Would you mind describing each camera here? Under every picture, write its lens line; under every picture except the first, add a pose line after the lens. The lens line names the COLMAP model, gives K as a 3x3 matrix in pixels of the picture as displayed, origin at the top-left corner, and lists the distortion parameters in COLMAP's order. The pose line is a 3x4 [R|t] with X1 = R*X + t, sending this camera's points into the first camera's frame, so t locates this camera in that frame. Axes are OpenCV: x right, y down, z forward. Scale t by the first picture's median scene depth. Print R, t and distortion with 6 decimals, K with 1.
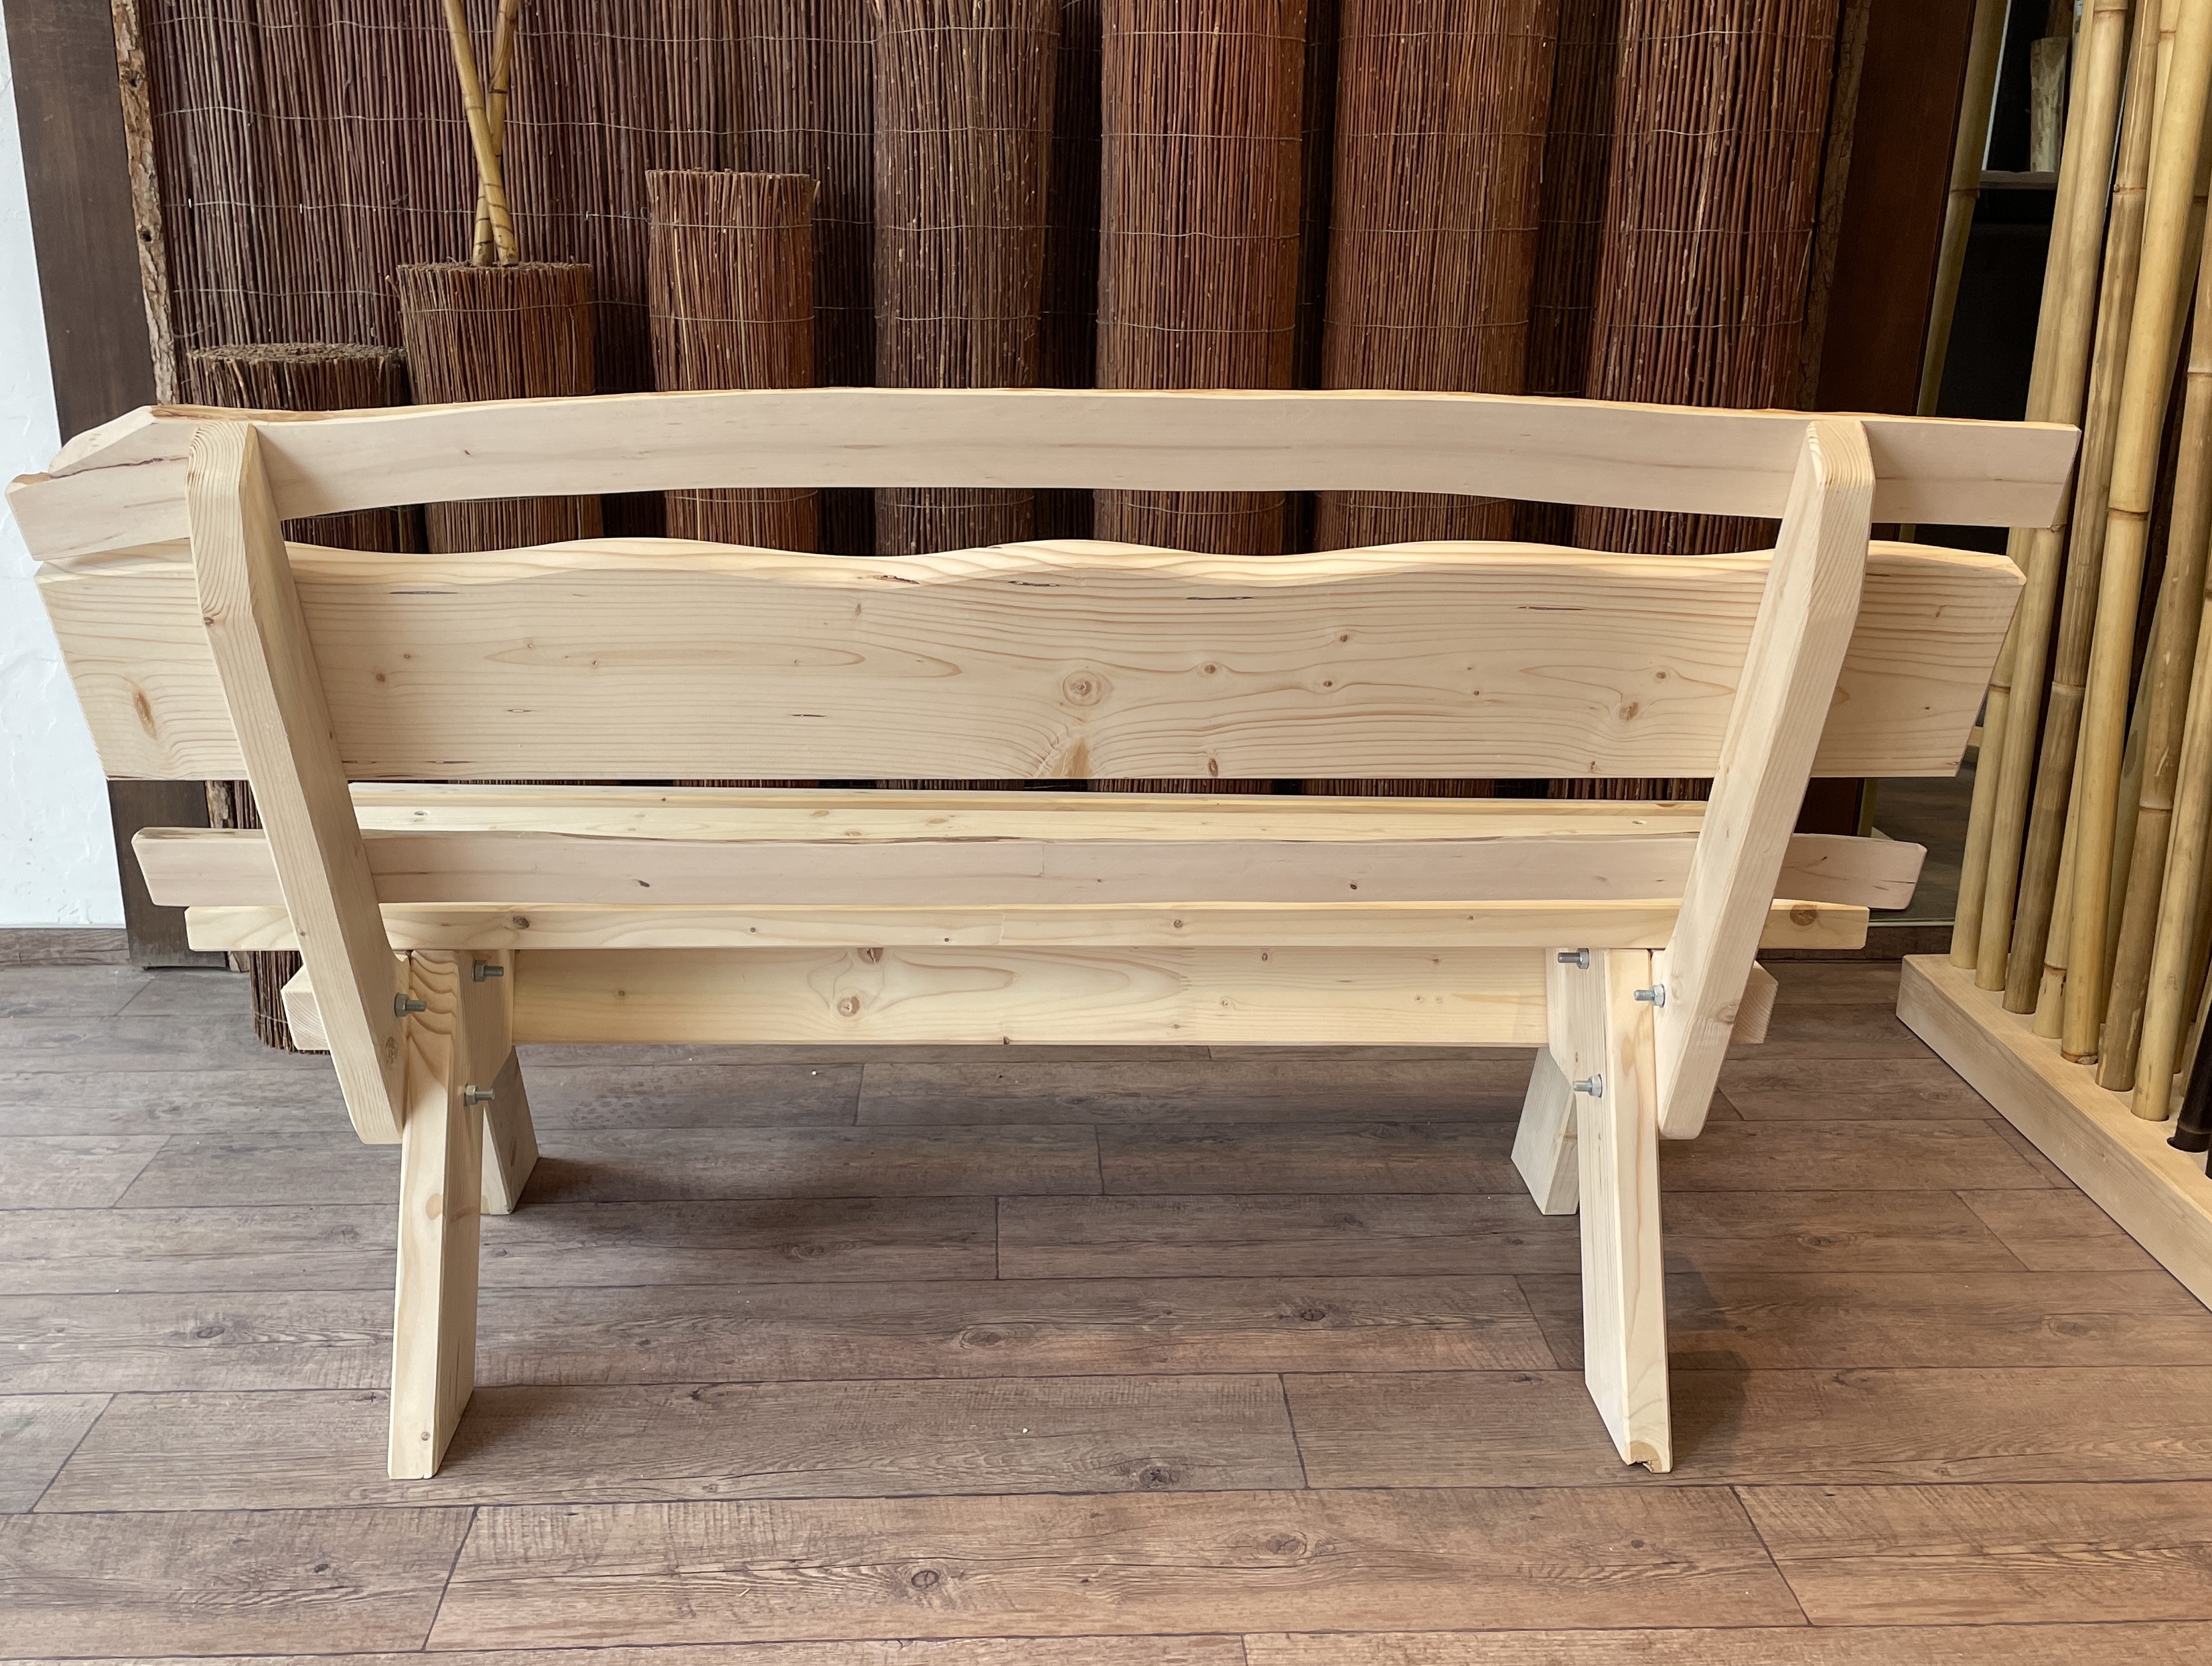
lens RADIAL K [[1900.8, 0, 1099.7], [0, 1900.8, 823.3], [0, 0, 1]] dist [0.063880, -0.075014]
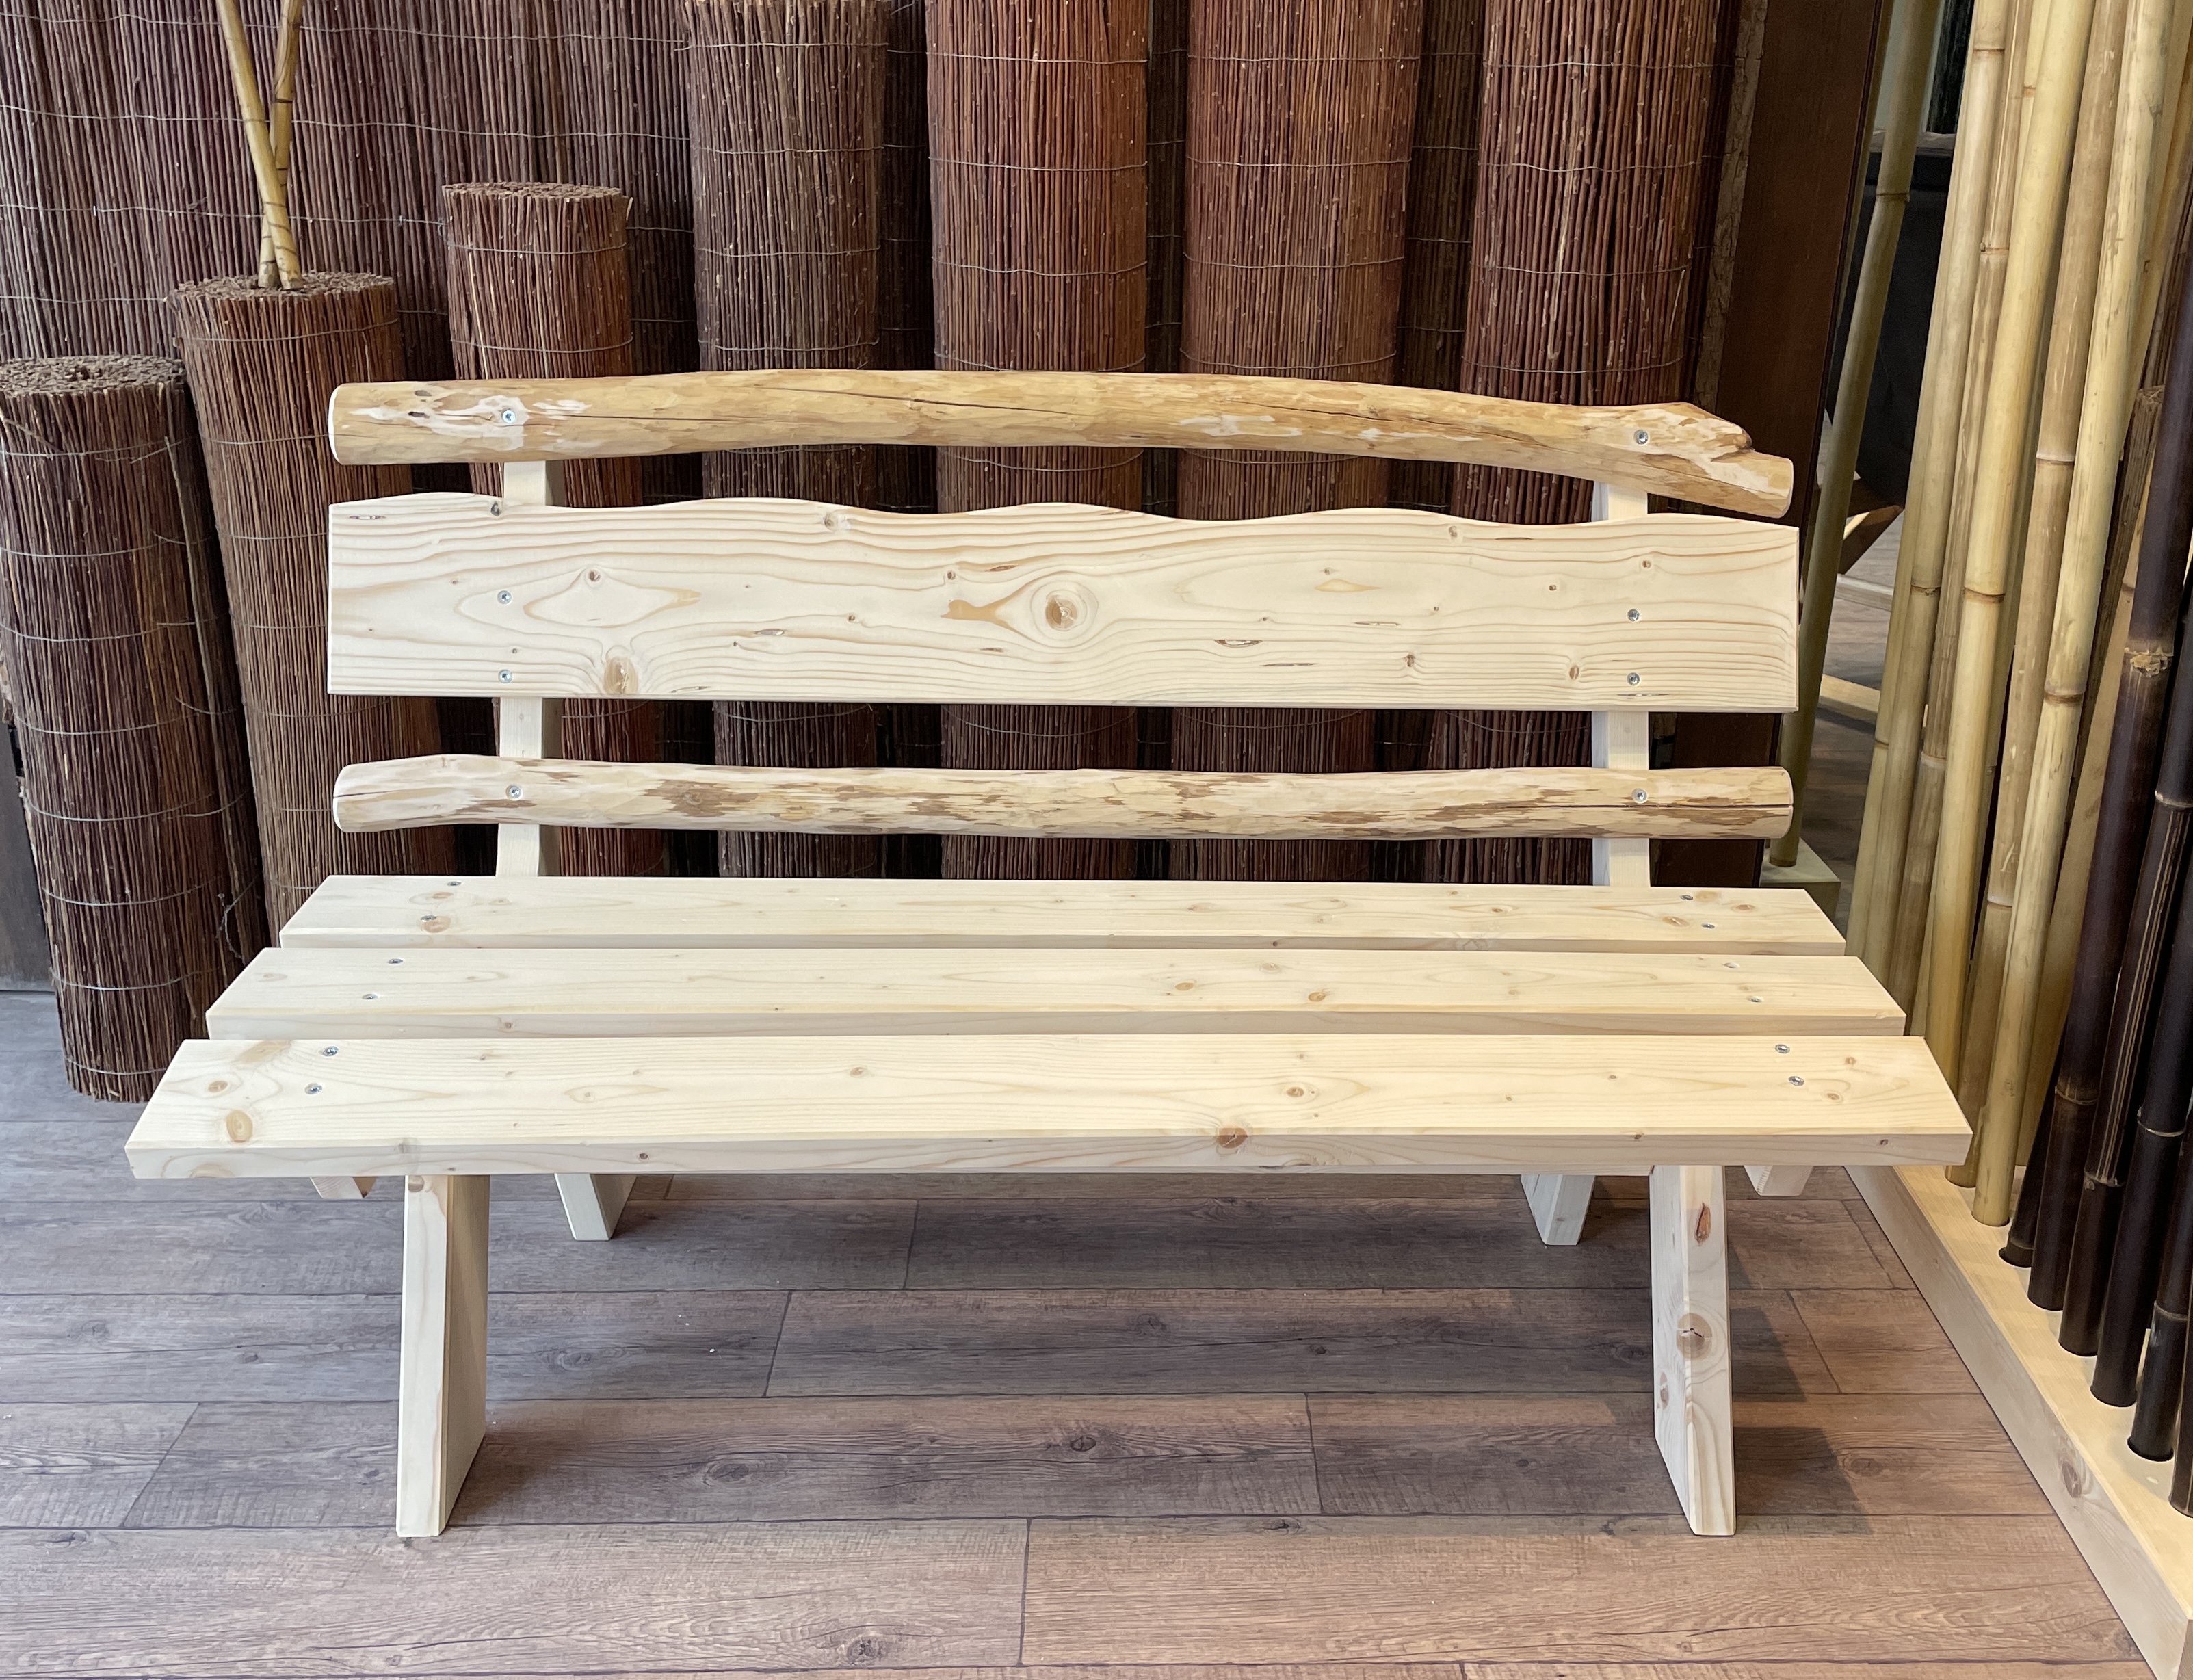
lens RADIAL K [[1946.8, 0, 1205.4], [0, 1946.8, 776.1], [0, 0, 1]] dist [0.066723, -0.081896]
pose [[0.999917, 0.012794, 0.001525, 0.142396], [-0.012852, 0.998783, 0.047625, -0.106715], [-0.000914, -0.047641, 0.998864, 0.026514]]
